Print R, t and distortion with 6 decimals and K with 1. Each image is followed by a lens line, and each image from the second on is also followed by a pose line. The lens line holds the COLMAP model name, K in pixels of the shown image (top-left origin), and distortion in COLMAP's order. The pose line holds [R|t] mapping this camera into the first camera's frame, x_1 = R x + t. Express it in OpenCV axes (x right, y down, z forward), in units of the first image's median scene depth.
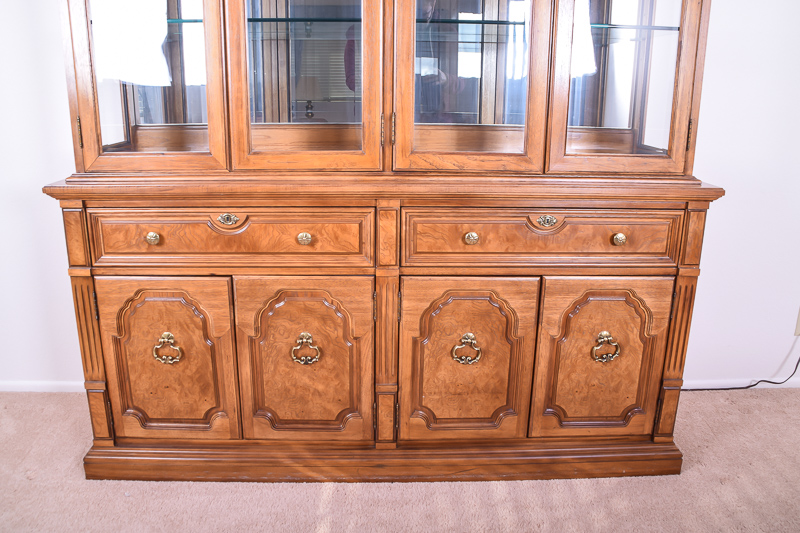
lens RADIAL K [[628.8, 0, 397.1], [0, 628.8, 262.1], [0, 0, 1]] dist [-0.142254, 0.047757]
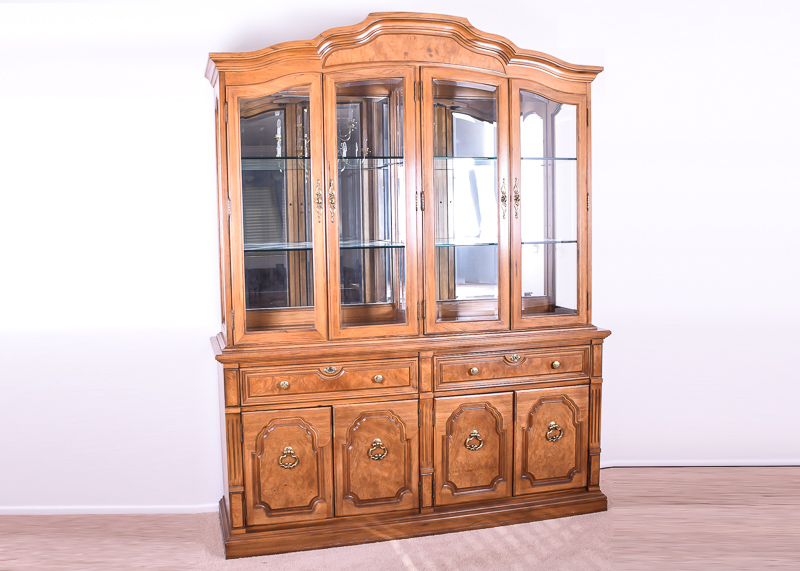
lens RADIAL K [[730.6, 0, 361.8], [0, 730.6, 294.4], [0, 0, 1]] dist [-0.149800, 0.000000]
pose [[0.980539, -0.049994, 0.189852, -0.509885], [0.083402, 0.981510, -0.172287, 0.067000], [-0.177729, 0.184768, 0.966578, -0.824657]]
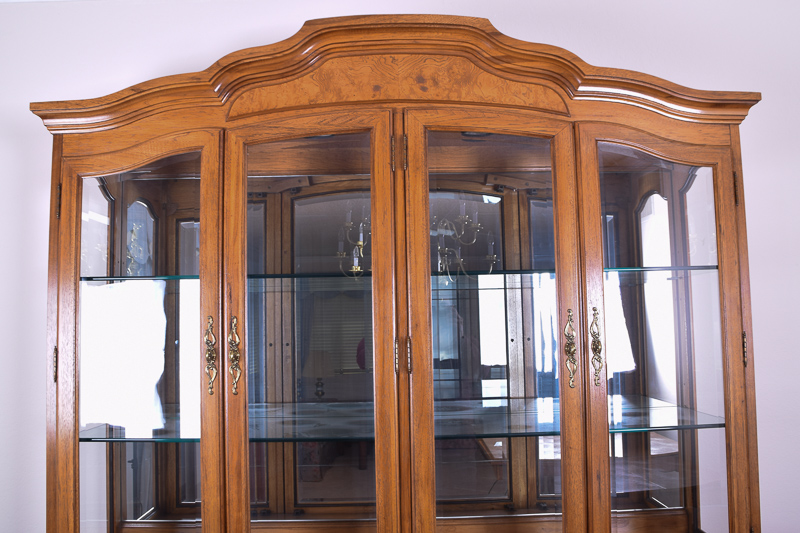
lens RADIAL K [[715.3, 0, 405.9], [0, 715.3, 265.5], [0, 0, 1]] dist [-0.153044, 0.052636]
pose [[0.999499, -0.030630, -0.008030, 0.003608], [0.025606, 0.931022, -0.364063, -0.228991], [0.018627, 0.363675, 0.931340, -0.058918]]
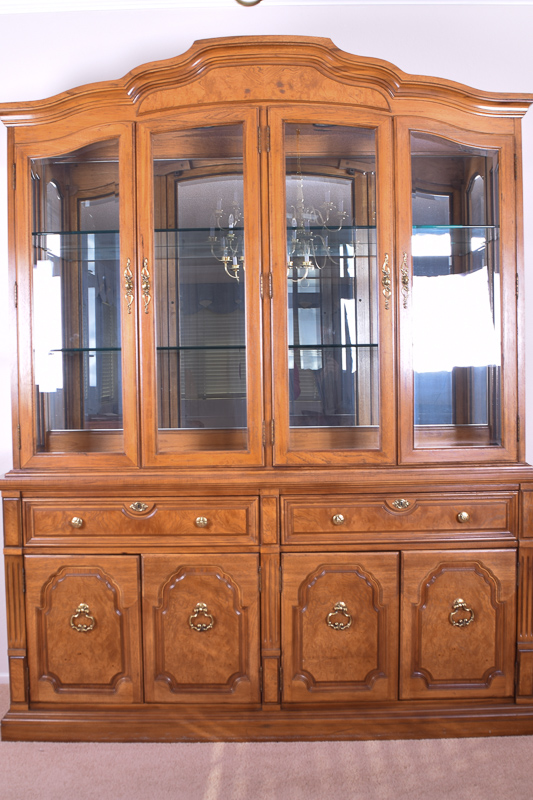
lens RADIAL K [[849.4, 0, 251.6], [0, 849.4, 407.7], [0, 0, 1]] dist [-0.145554, 0.000000]
pose [[0.998698, -0.022266, -0.045903, 0.028785], [0.011354, 0.974174, -0.225512, 0.111963], [0.049739, 0.224697, 0.973158, -0.615115]]
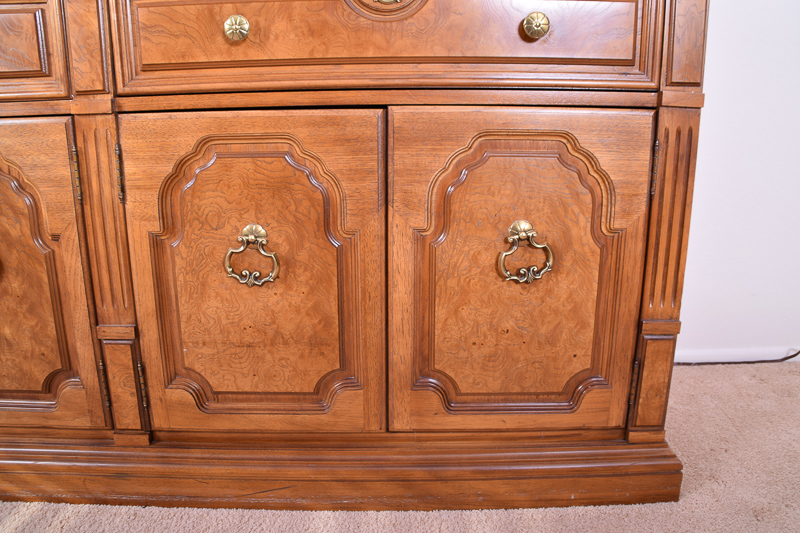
lens RADIAL K [[628.8, 0, 374.7], [0, 628.8, 257.6], [0, 0, 1]] dist [-0.142254, 0.047757]
pose [[0.999327, -0.009955, -0.035314, 0.232711], [0.009225, 0.999742, -0.020748, 0.151887], [0.035511, 0.020409, 0.999161, 0.480228]]
